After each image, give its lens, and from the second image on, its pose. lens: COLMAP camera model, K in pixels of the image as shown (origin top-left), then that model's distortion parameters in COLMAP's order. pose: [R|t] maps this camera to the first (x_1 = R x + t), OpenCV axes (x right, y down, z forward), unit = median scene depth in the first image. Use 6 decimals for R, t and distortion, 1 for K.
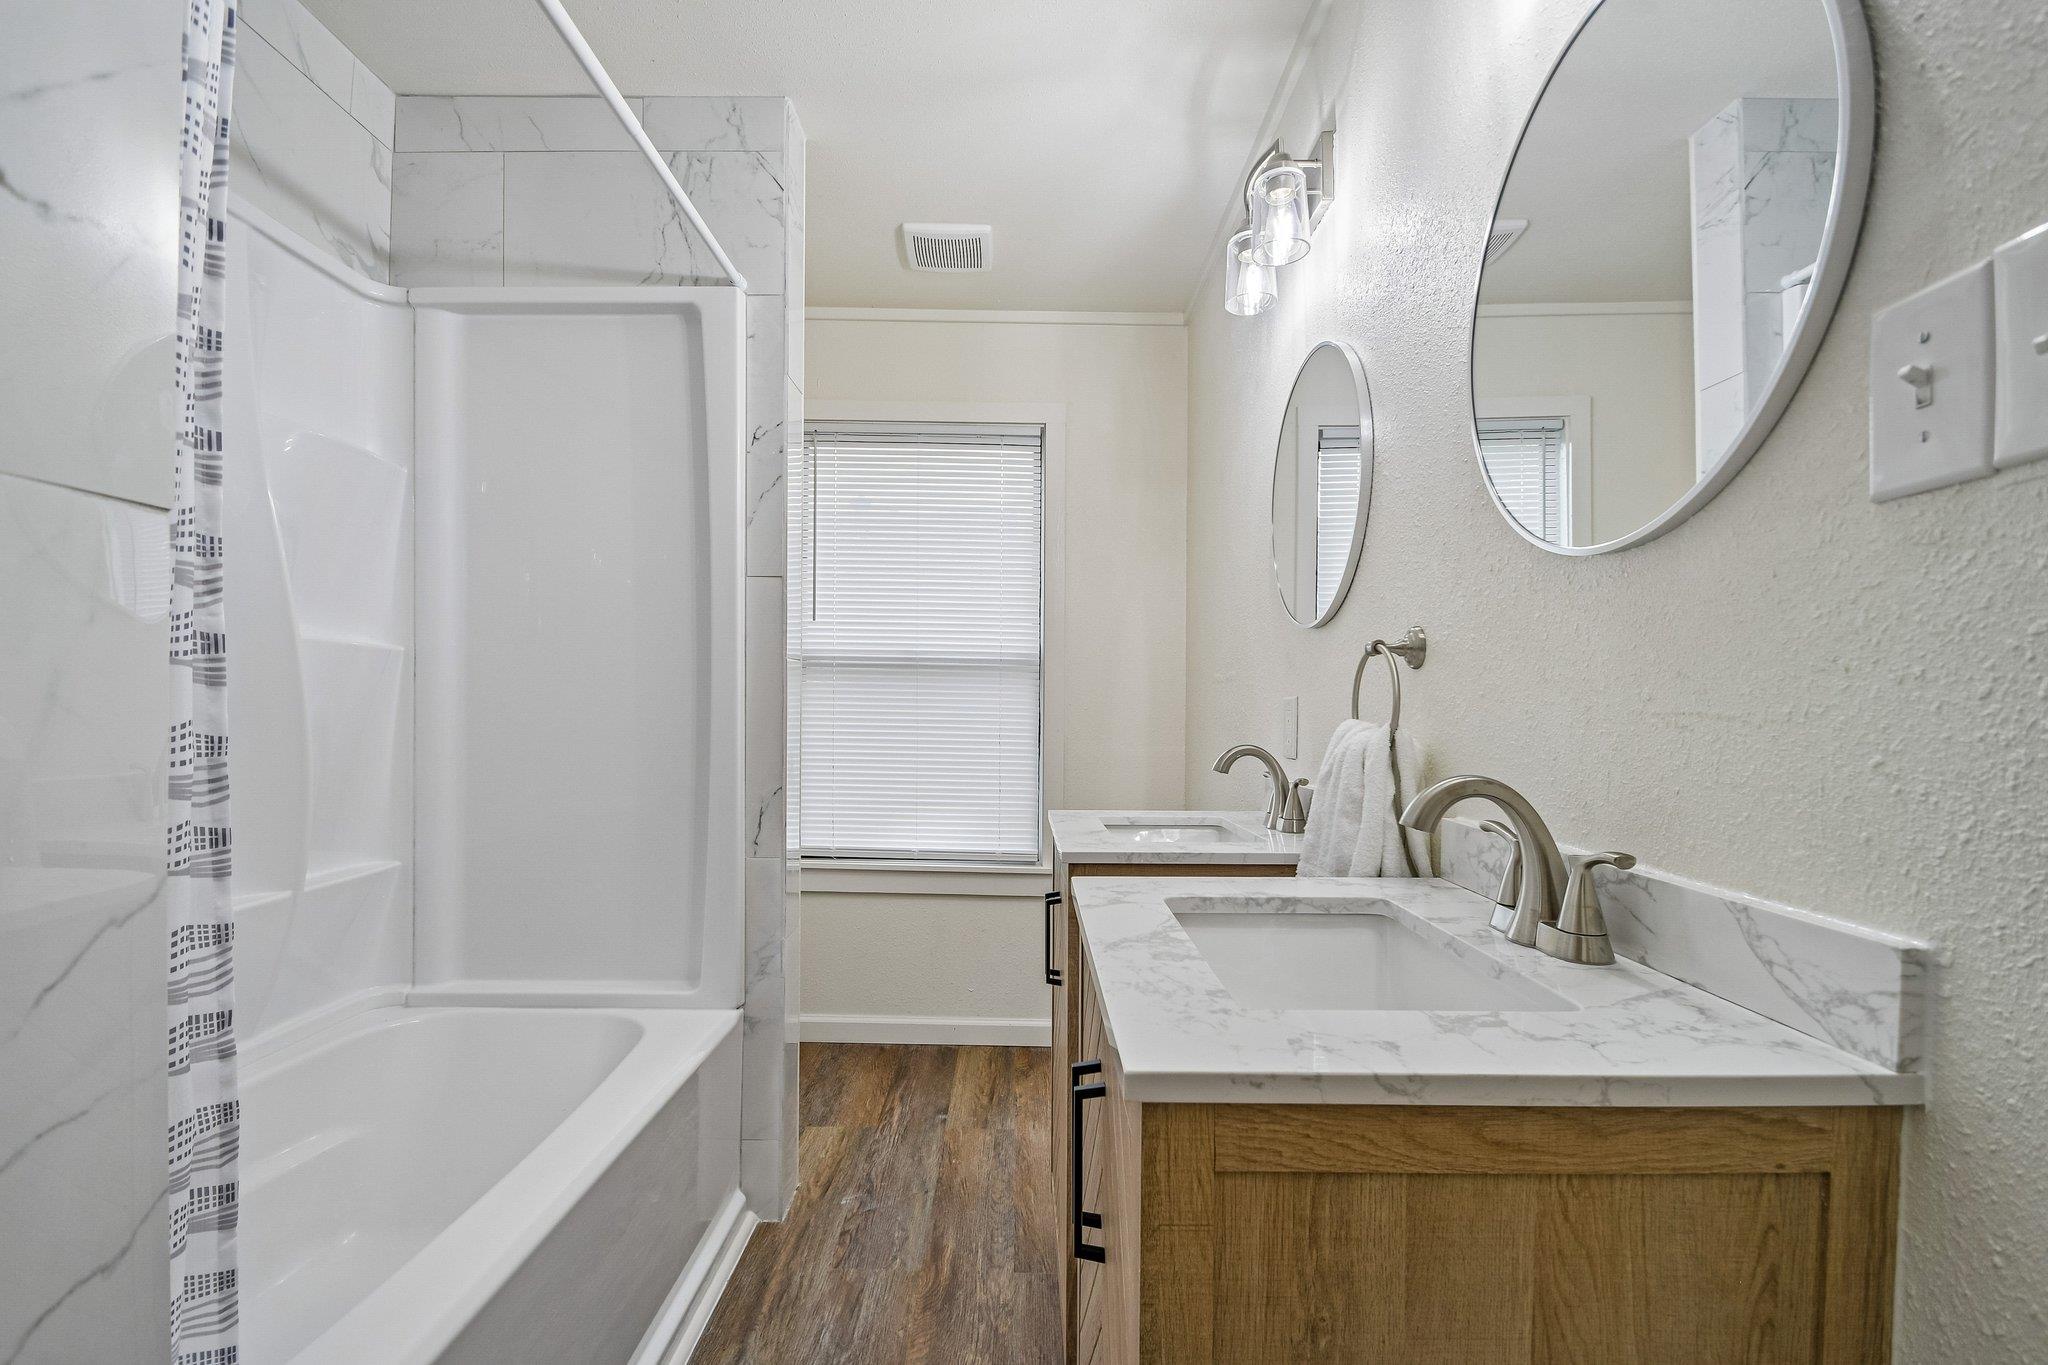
lens RADIAL K [[919.1, 0, 1017.4], [0, 919.1, 708.4], [0, 0, 1]] dist [0.014495, -0.015558]
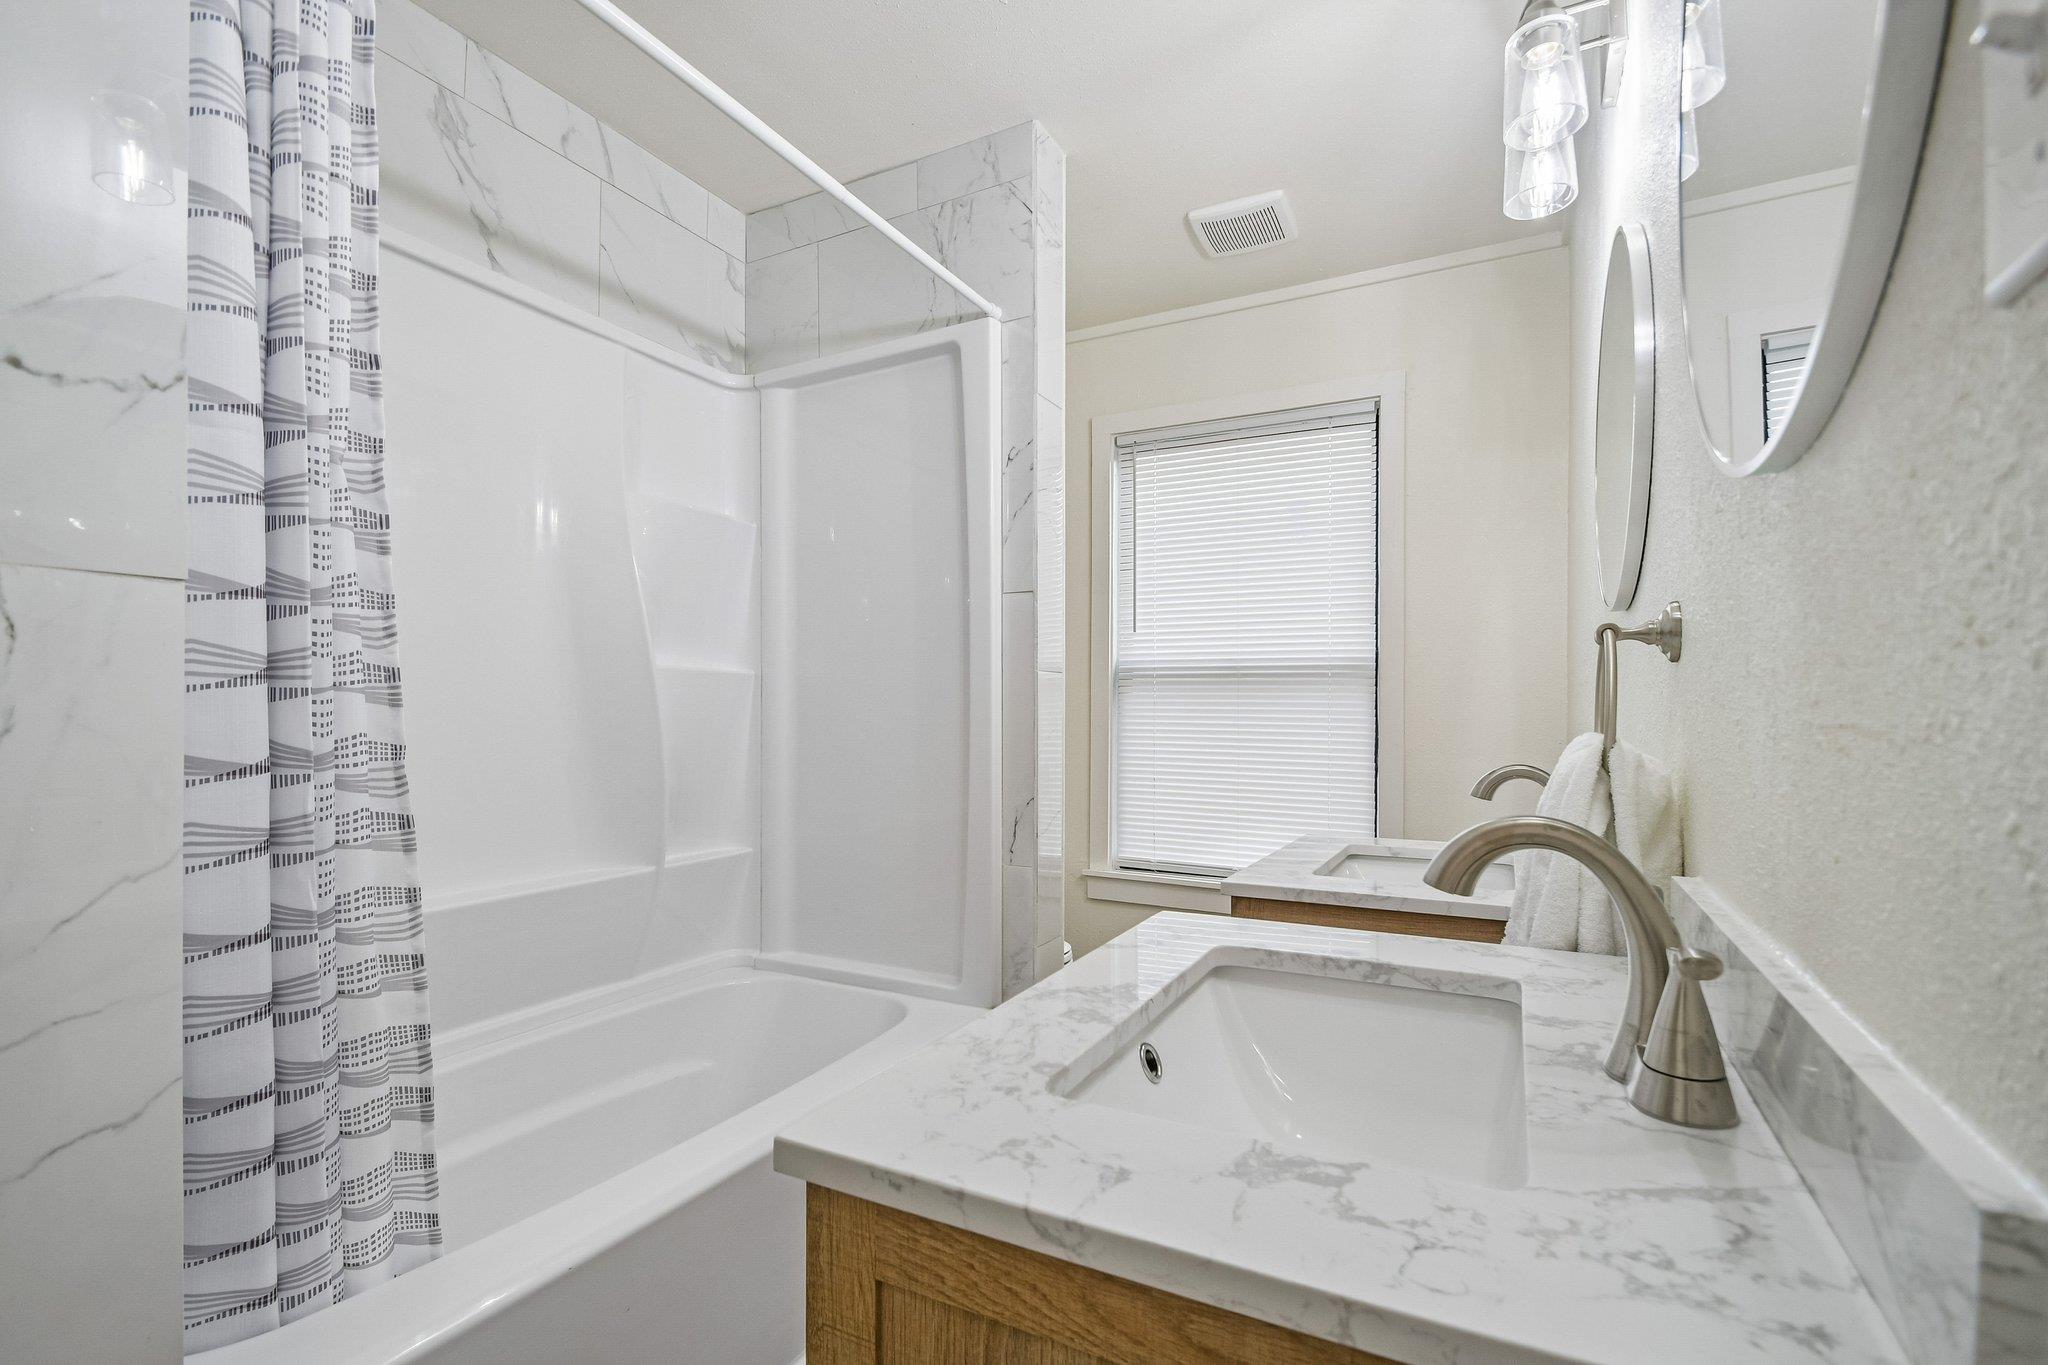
lens RADIAL K [[919.1, 0, 1063.4], [0, 919.1, 717.4], [0, 0, 1]] dist [0.017899, -0.017251]
pose [[0.886859, -0.005974, -0.462002, 0.416966], [0.005126, 0.999982, -0.003092, -0.000250], [0.462012, 0.000374, 0.886874, 0.188899]]
